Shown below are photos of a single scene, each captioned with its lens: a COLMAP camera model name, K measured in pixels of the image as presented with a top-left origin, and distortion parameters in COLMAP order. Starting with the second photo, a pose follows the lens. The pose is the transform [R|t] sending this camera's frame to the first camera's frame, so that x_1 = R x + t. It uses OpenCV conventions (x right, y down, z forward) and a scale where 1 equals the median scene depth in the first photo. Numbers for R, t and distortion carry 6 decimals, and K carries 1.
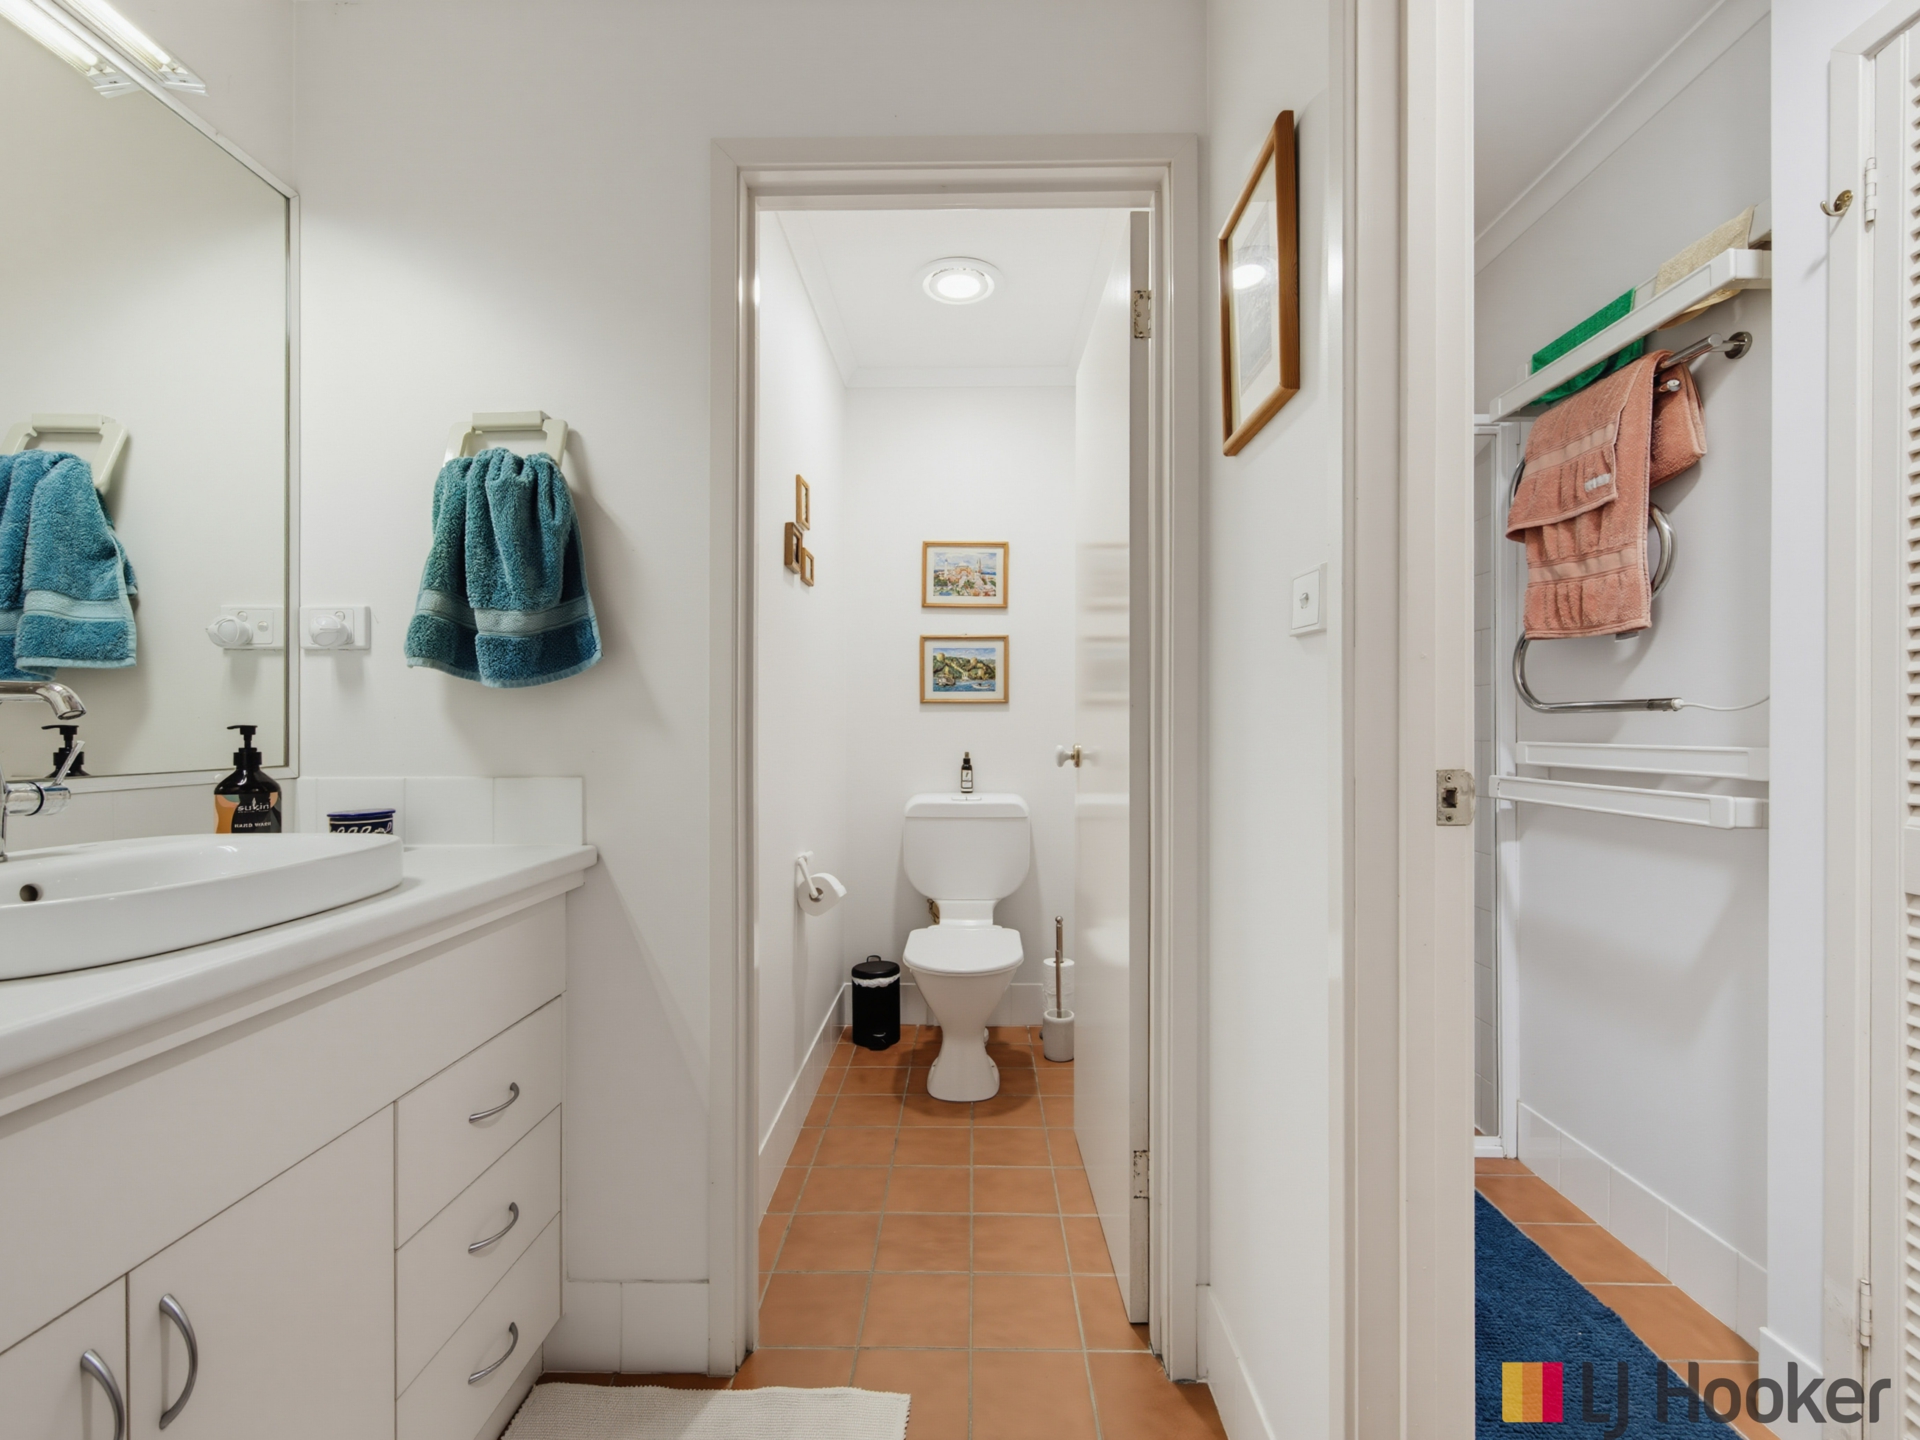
lens RADIAL K [[829.8, 0, 960.0], [0, 829.8, 720.0], [0, 0, 1]] dist [-0.000288, 0.000190]
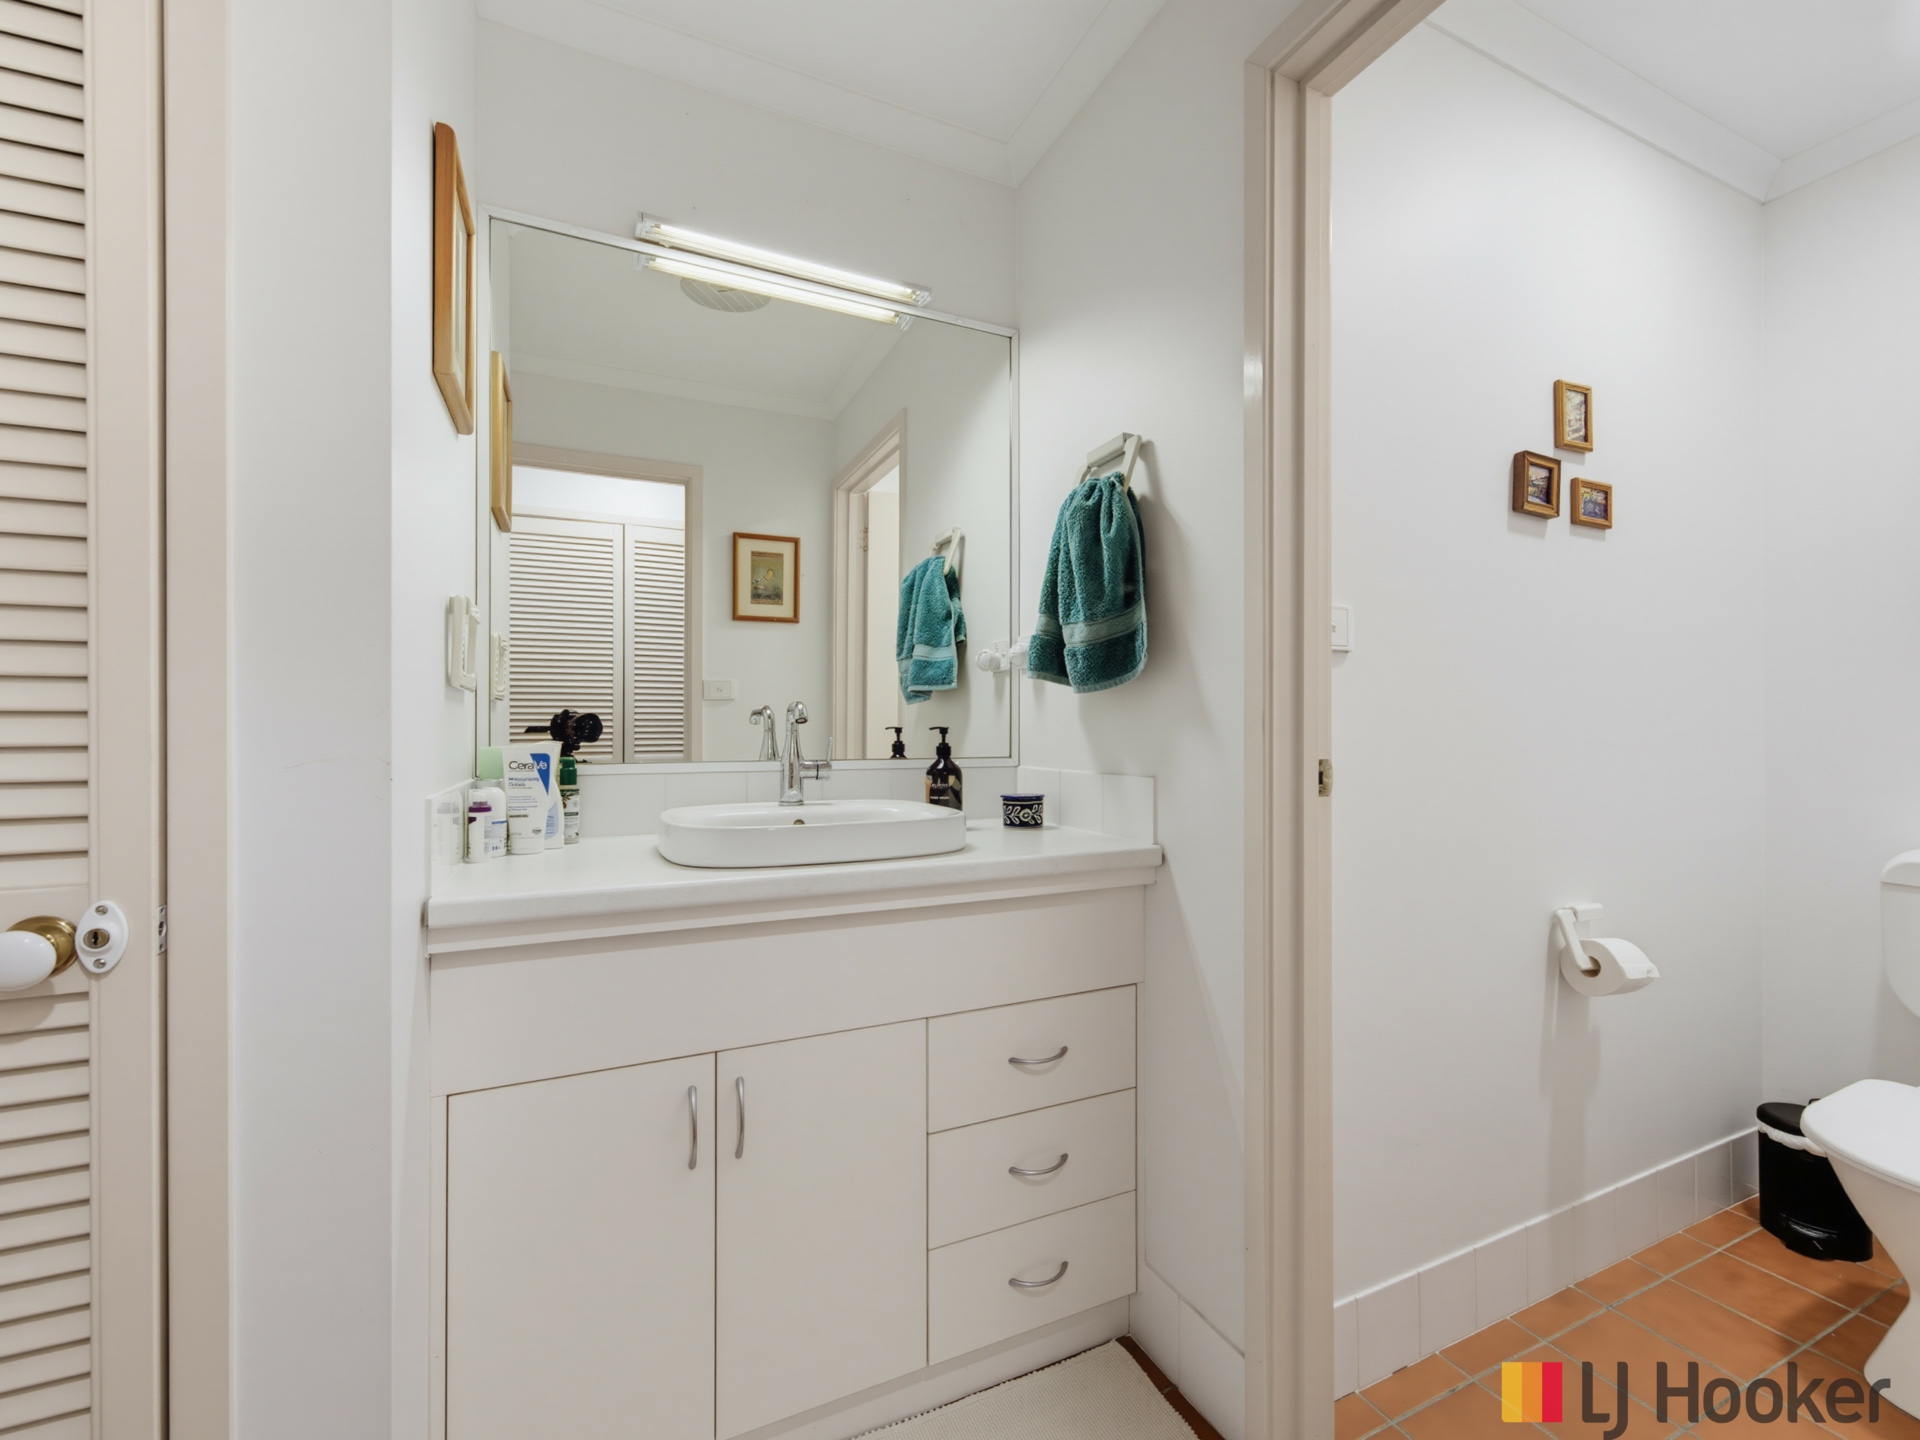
lens RADIAL K [[825.2, 0, 960.0], [0, 825.2, 720.0], [0, 0, 1]] dist [0.001574, 0.000234]
pose [[0.442105, -0.012015, -0.896883, 0.437947], [0.009700, 0.999916, -0.008614, 0.006759], [0.896911, -0.004891, 0.442184, 0.422130]]
